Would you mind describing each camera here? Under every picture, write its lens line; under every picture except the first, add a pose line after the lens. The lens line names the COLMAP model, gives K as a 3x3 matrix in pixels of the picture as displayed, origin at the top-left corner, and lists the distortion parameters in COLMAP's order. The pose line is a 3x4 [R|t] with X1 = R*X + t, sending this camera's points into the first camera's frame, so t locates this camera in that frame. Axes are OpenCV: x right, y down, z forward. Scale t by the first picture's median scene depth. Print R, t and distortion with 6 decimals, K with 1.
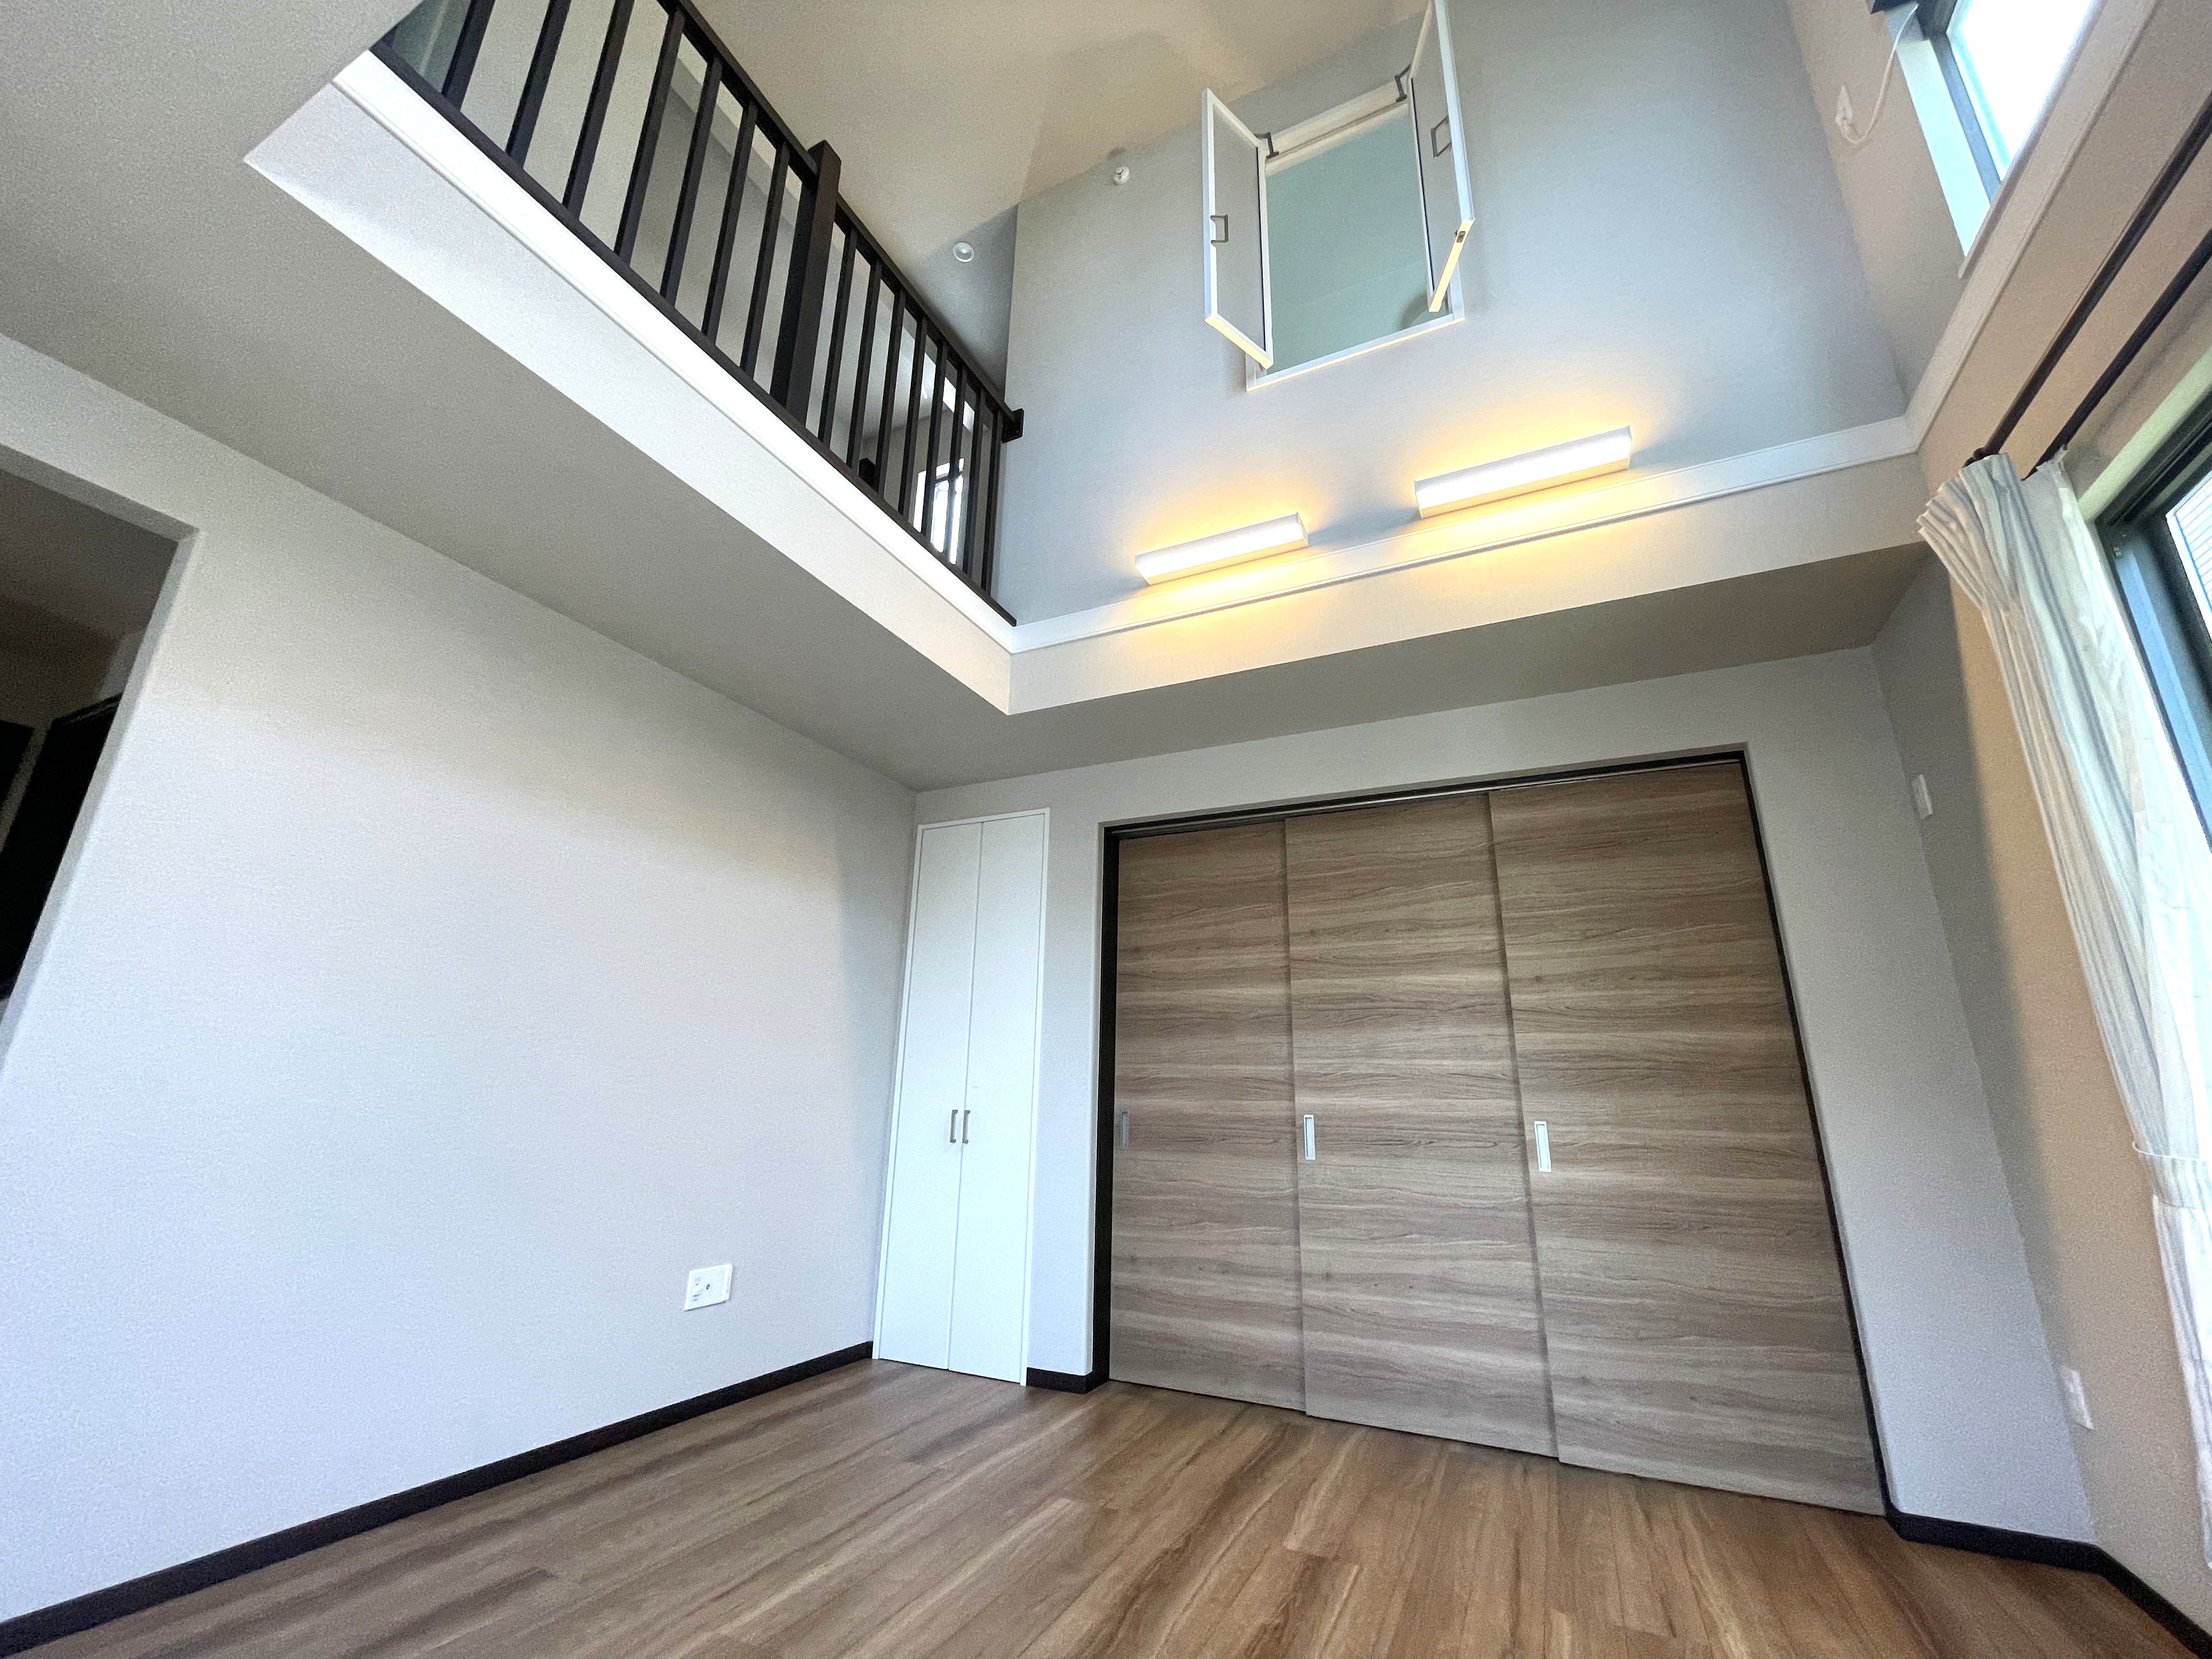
lens RADIAL K [[897.5, 0, 1110.7], [0, 897.5, 827.7], [0, 0, 1]] dist [-0.000941, -0.000841]
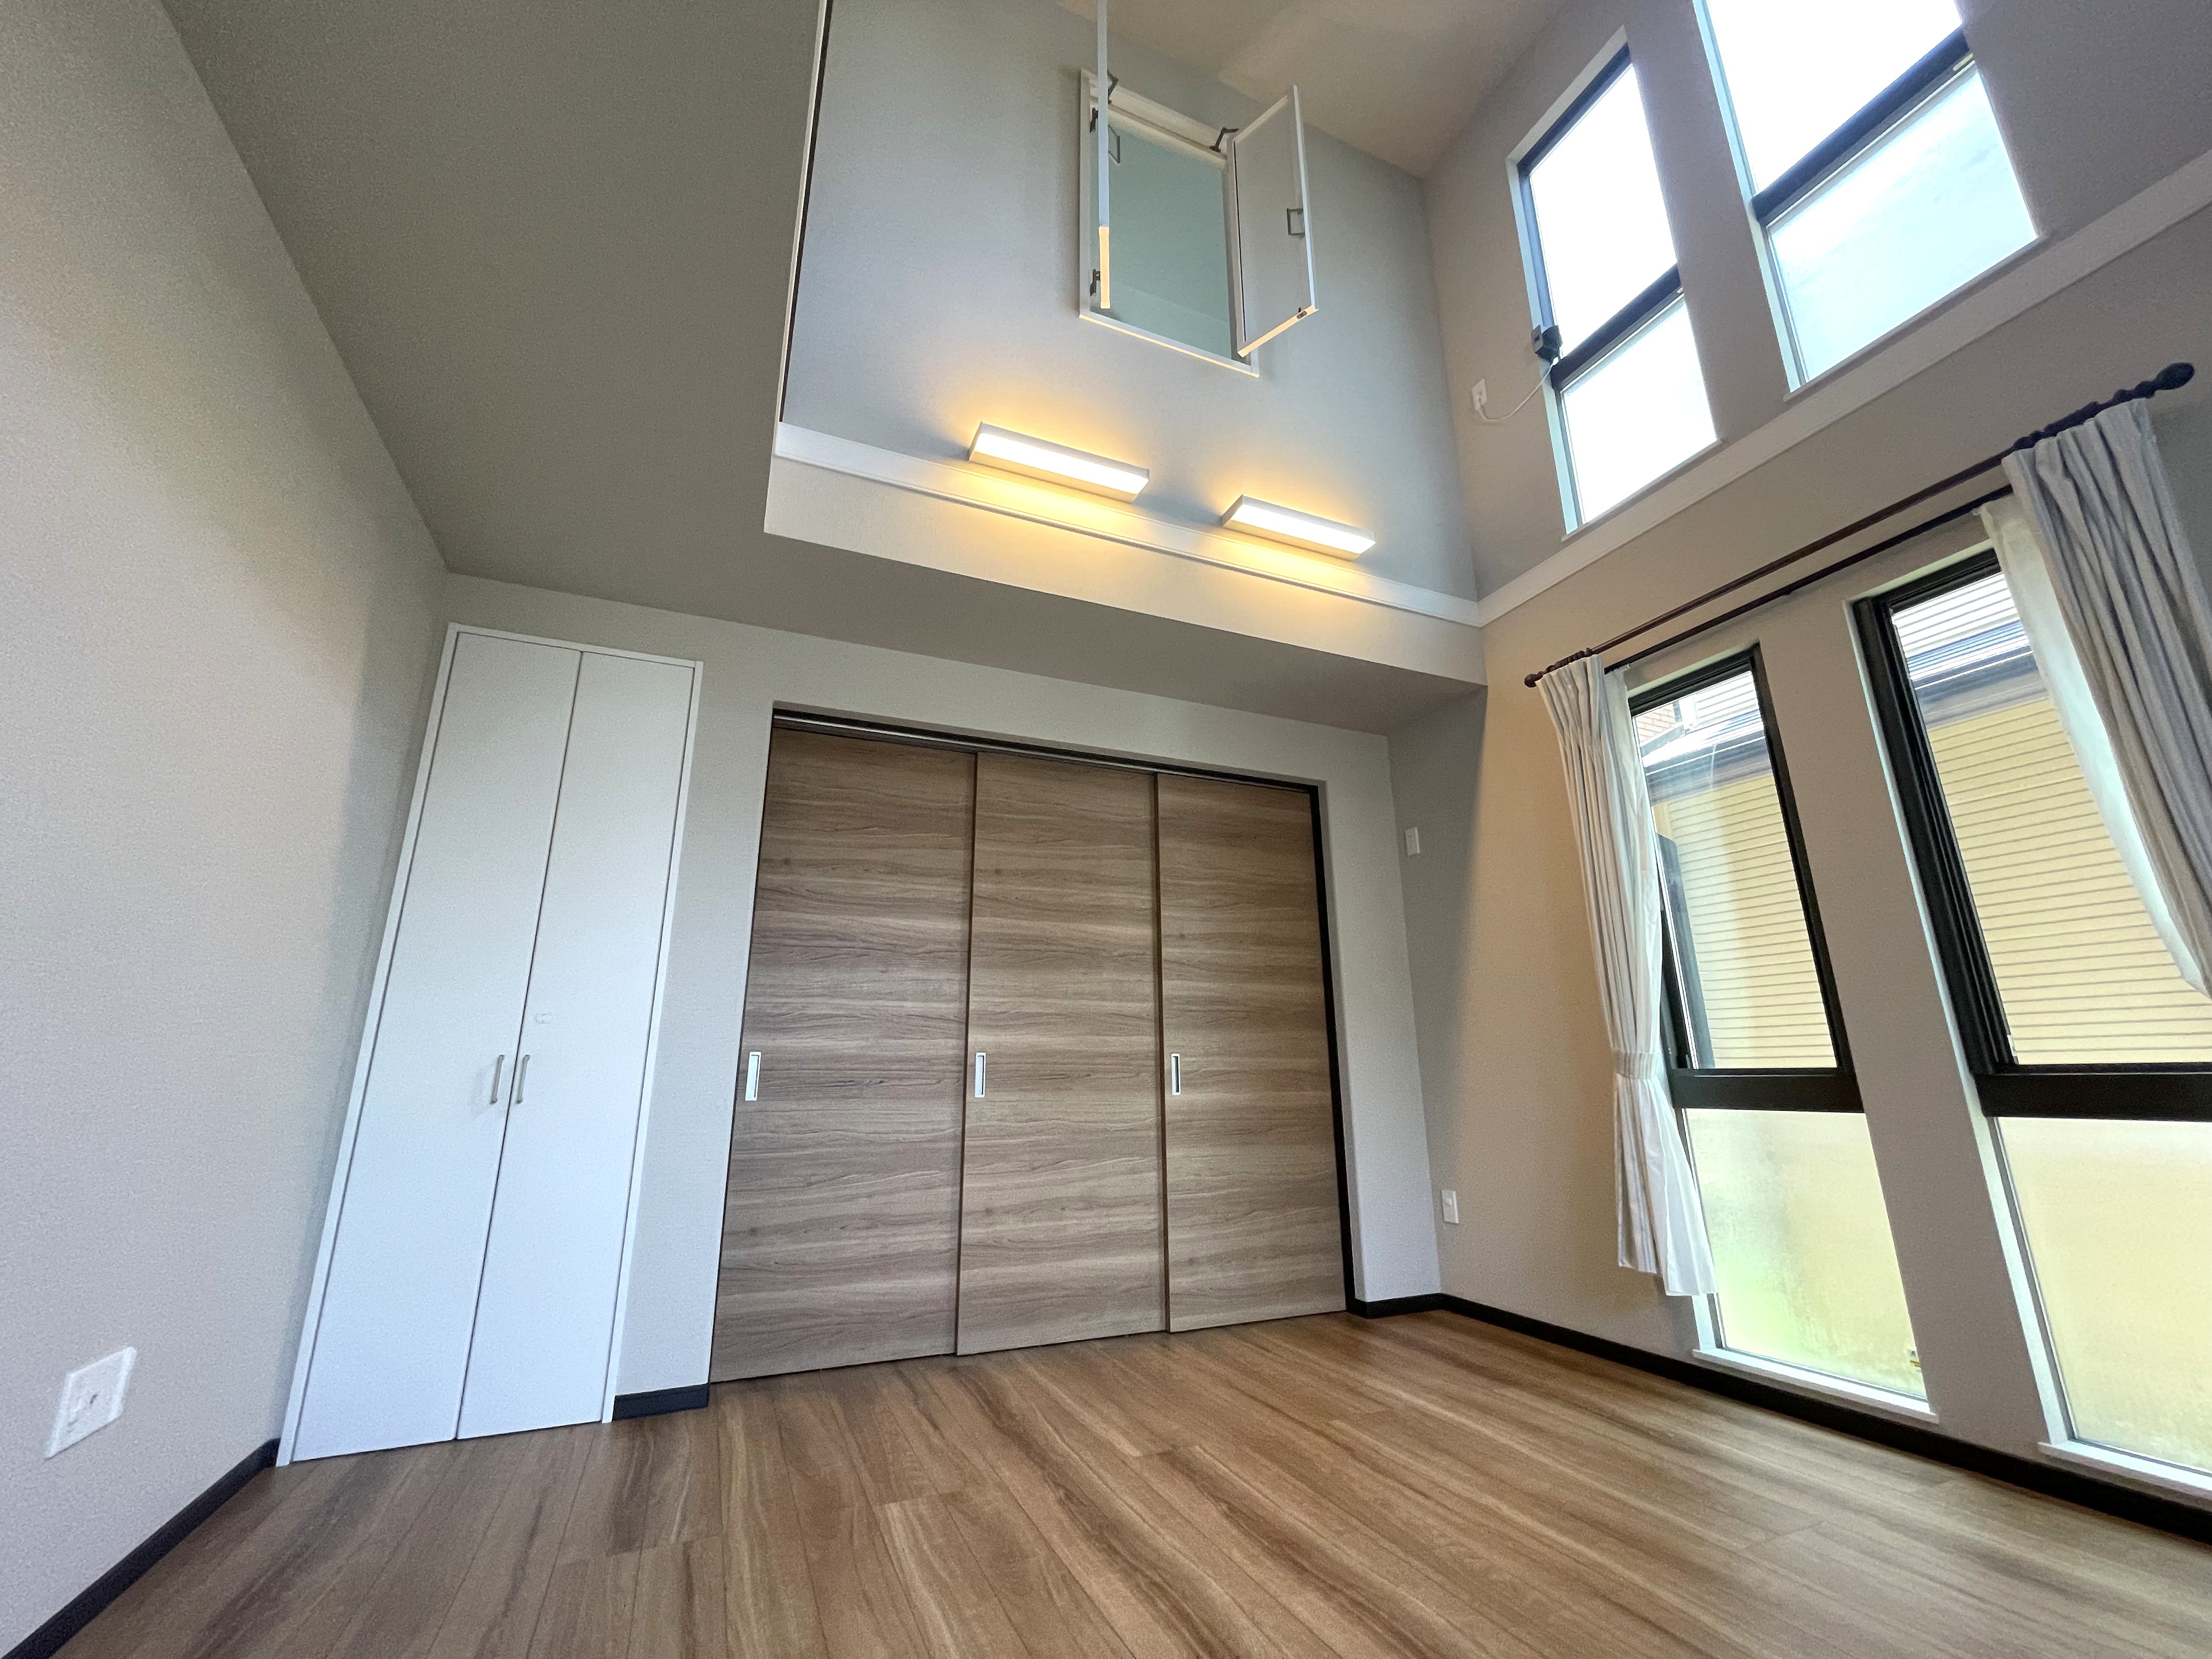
lens RADIAL K [[897.5, 0, 1106.8], [0, 897.5, 825.9], [0, 0, 1]] dist [-0.000941, -0.000841]
pose [[0.655198, 0.177930, 0.734205, -0.495152], [-0.202134, 0.977723, -0.056563, 0.113972], [-0.727914, -0.111348, 0.676567, 0.286174]]
